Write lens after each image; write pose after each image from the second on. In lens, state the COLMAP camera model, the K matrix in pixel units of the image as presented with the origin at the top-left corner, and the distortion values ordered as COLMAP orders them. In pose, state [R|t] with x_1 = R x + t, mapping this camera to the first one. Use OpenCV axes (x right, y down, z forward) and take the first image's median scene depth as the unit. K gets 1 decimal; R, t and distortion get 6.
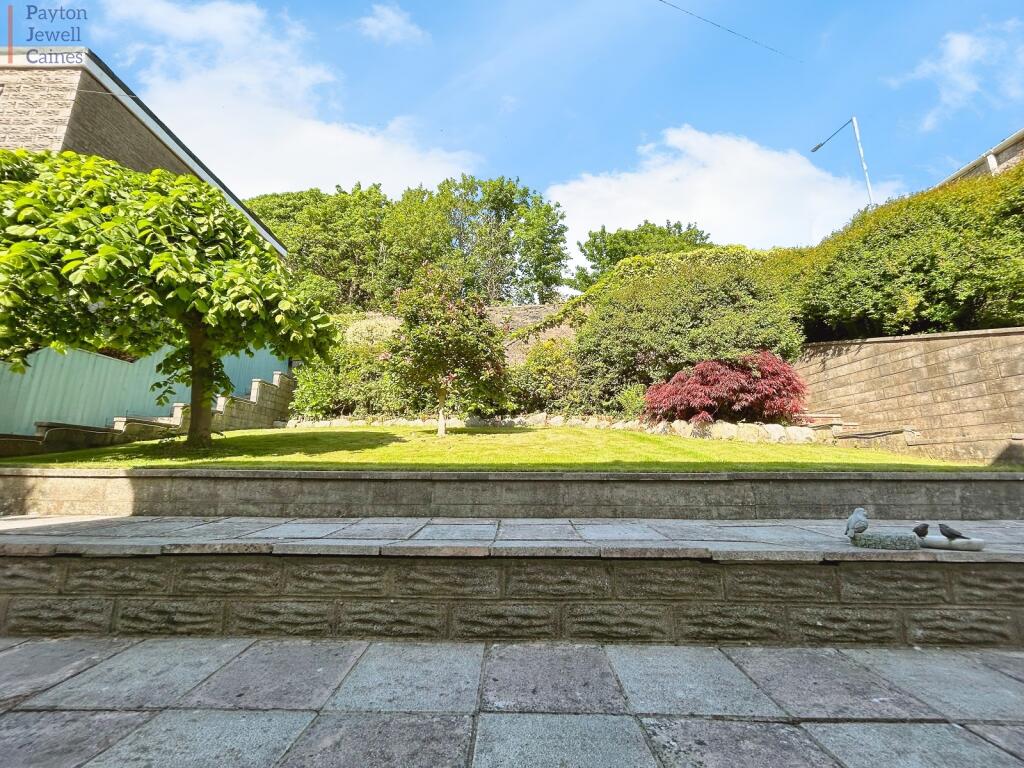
lens RADIAL K [[412.8, 0, 512.0], [0, 412.8, 384.0], [0, 0, 1]] dist [0.000236, -0.000041]
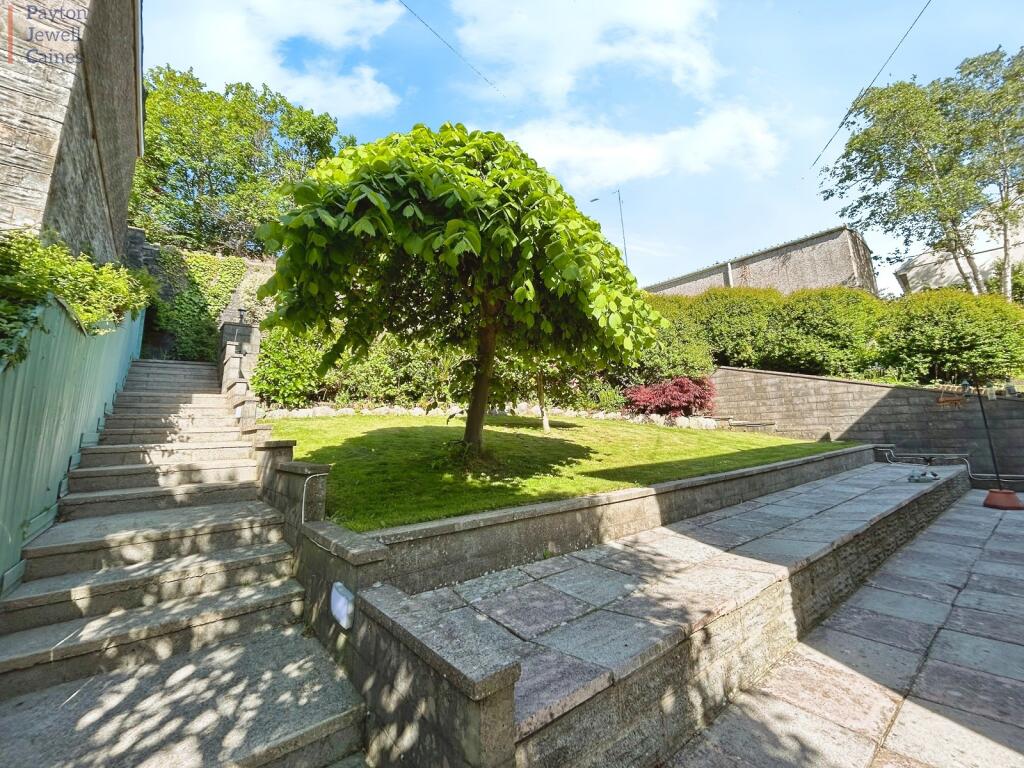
lens RADIAL K [[426.5, 0, 511.7], [0, 426.5, 347.1], [0, 0, 1]] dist [0.000367, -0.000090]
pose [[0.780385, 0.086970, 0.619222, -1.137662], [-0.085632, 0.995815, -0.031944, -0.067780], [-0.619408, -0.028097, 0.784566, 0.168024]]
